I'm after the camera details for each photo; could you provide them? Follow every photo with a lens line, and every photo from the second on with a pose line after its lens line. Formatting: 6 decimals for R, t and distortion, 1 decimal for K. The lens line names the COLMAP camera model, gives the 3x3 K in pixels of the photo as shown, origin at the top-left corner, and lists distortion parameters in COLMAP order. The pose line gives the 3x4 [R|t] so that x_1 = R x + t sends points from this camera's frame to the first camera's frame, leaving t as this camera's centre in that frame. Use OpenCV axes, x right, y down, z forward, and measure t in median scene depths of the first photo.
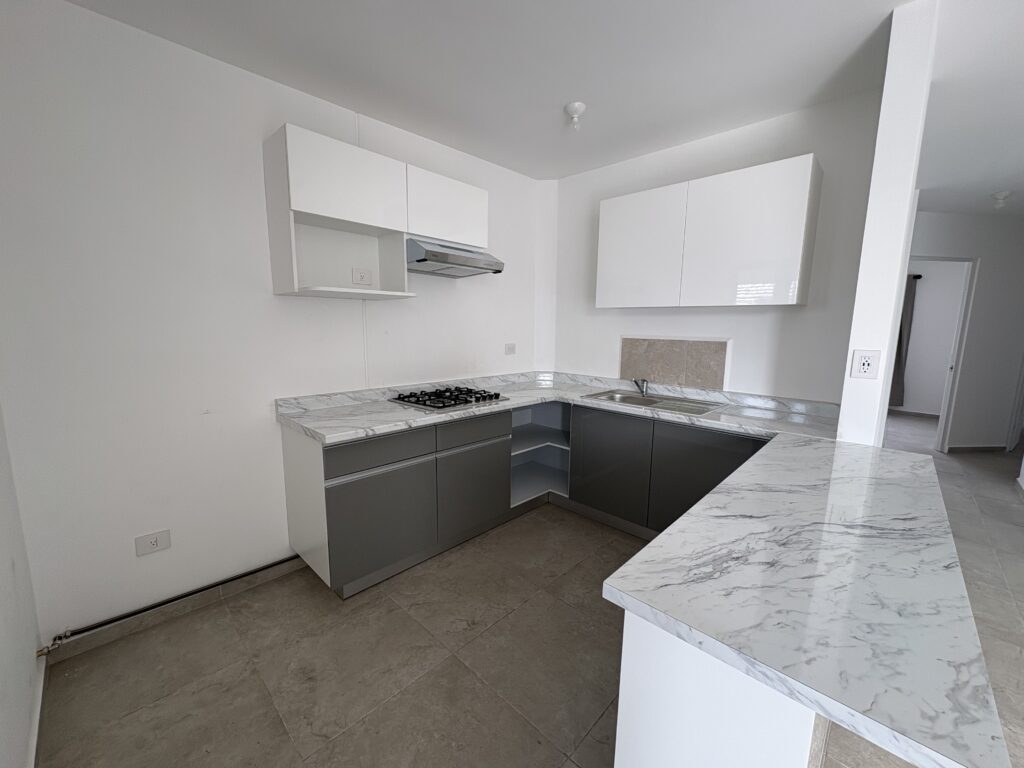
lens RADIAL K [[409.3, 0, 510.7], [0, 409.3, 381.9], [0, 0, 1]] dist [0.000816, 0.000103]
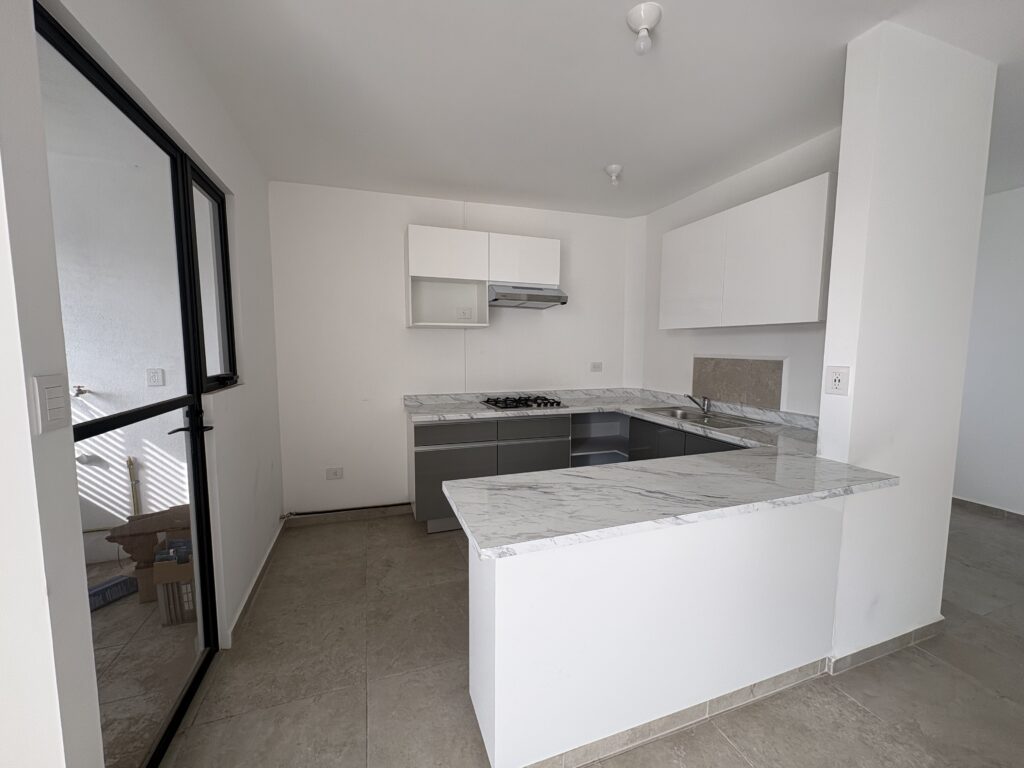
lens RADIAL K [[409.3, 0, 509.2], [0, 409.3, 380.6], [0, 0, 1]] dist [0.000816, 0.000103]
pose [[0.891708, 0.028039, -0.451741, 0.404924], [-0.054450, 0.997476, -0.045569, 0.031148], [0.449323, 0.065231, 0.890984, -0.168792]]
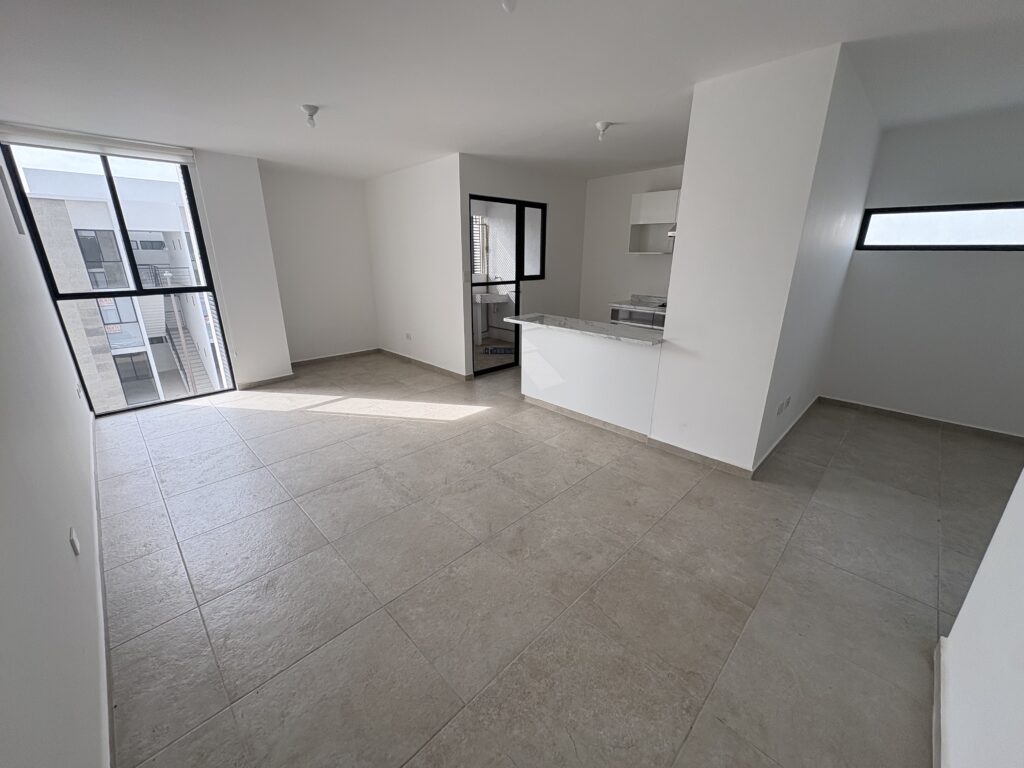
lens RADIAL K [[409.3, 0, 513.9], [0, 409.3, 384.2], [0, 0, 1]] dist [0.000816, 0.000103]
pose [[-0.015671, 0.306455, -0.951756, 2.808319], [-0.139436, 0.941902, 0.305578, -0.169036], [0.990107, 0.137498, 0.027970, 0.449807]]
